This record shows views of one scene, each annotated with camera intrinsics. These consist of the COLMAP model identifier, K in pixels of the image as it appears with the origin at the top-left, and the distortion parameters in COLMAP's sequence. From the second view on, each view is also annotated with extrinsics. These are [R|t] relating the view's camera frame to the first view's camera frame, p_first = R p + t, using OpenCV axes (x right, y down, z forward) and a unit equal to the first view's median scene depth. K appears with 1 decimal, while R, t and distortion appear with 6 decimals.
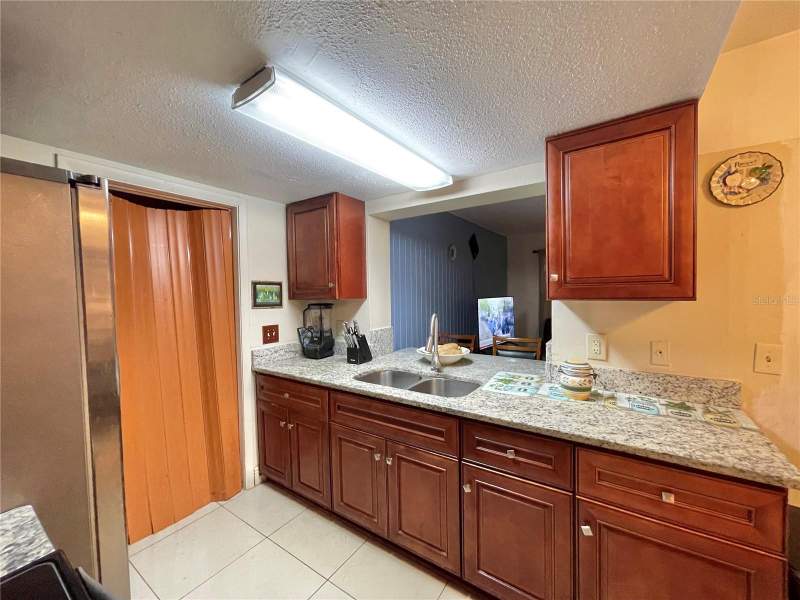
lens RADIAL K [[320.4, 0, 399.1], [0, 320.4, 300.7], [0, 0, 1]] dist [-0.002025, 0.000035]
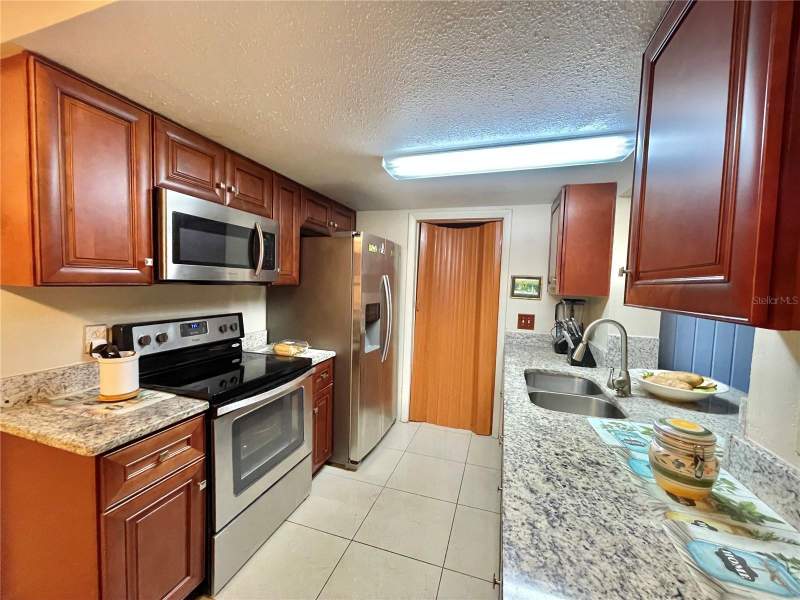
lens RADIAL K [[320.4, 0, 399.0], [0, 320.4, 302.0], [0, 0, 1]] dist [-0.002025, 0.000035]
pose [[0.278169, 0.080631, -0.957142, 0.637773], [-0.064427, 0.995793, 0.065163, -0.013635], [0.958369, 0.043539, 0.282193, 0.260414]]
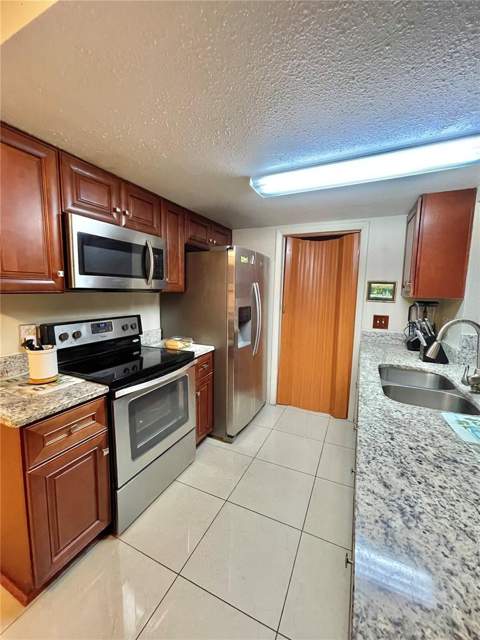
lens RADIAL K [[256.3, 0, 240.1], [0, 256.3, 319.5], [0, 0, 1]] dist [-0.002025, 0.000035]
pose [[0.160219, 0.129054, -0.978609, 0.589178], [-0.048528, 0.991247, 0.122776, -0.006719], [0.985888, 0.027818, 0.165080, 0.294897]]
